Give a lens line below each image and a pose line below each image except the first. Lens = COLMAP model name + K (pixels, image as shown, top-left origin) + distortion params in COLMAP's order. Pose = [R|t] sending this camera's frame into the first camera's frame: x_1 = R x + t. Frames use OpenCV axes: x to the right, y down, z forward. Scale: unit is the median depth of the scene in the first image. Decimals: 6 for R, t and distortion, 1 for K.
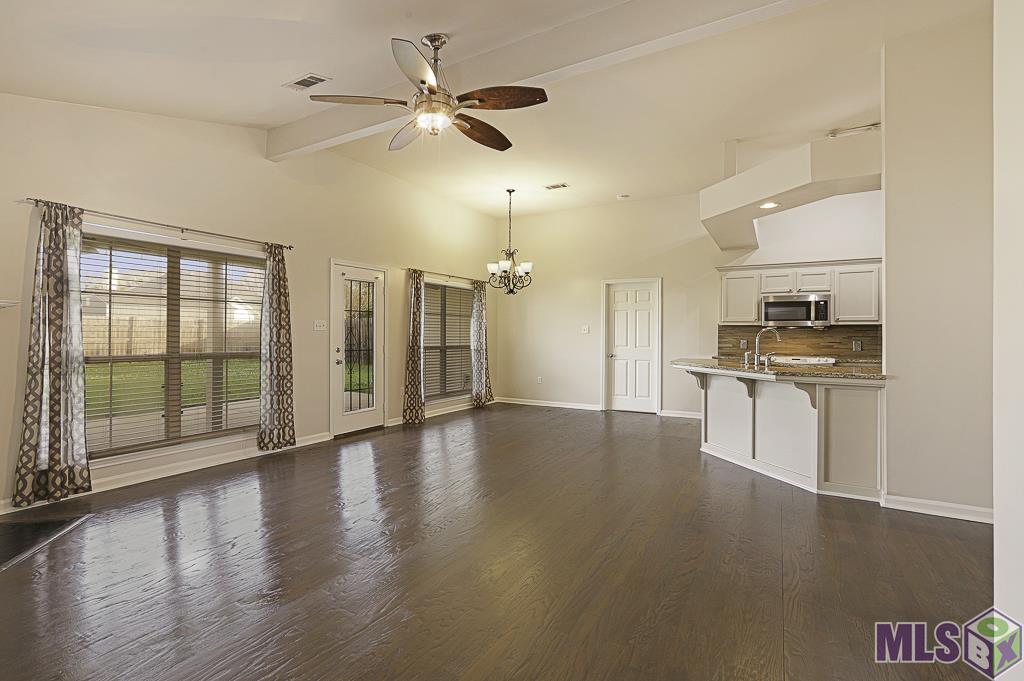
lens RADIAL K [[476.6, 0, 511.4], [0, 476.6, 331.8], [0, 0, 1]] dist [-0.028273, 0.009913]
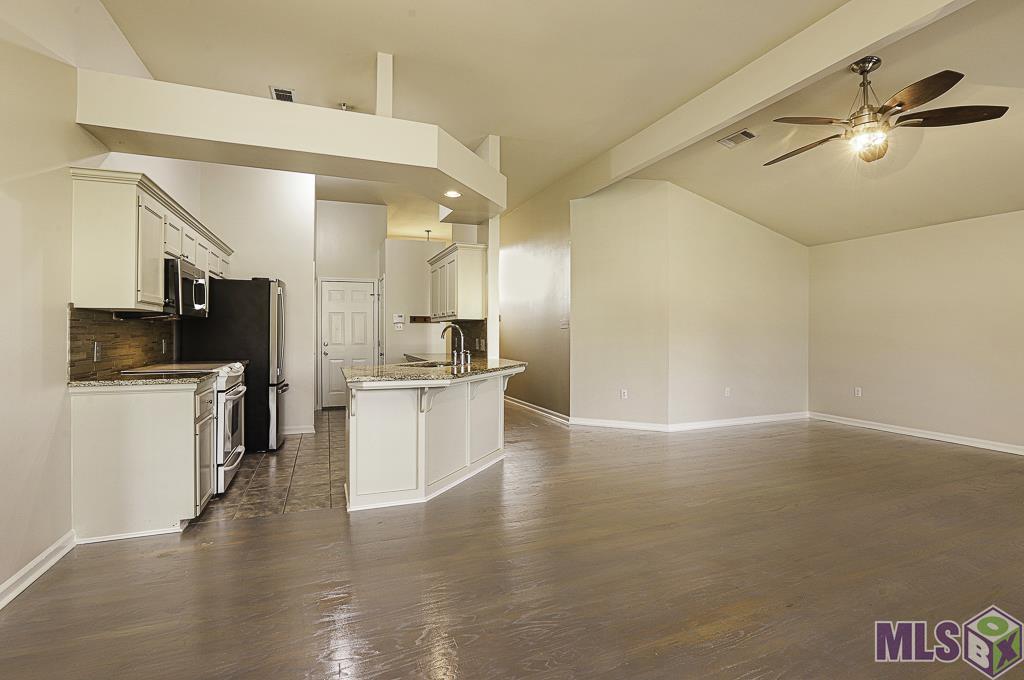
lens RADIAL K [[476.6, 0, 513.9], [0, 476.6, 341.5], [0, 0, 1]] dist [-0.028273, 0.009913]
pose [[-0.781749, -0.018689, 0.623314, -0.109876], [-0.010244, 0.999801, 0.017130, 0.006122], [-0.623510, 0.007006, -0.781784, 1.251183]]
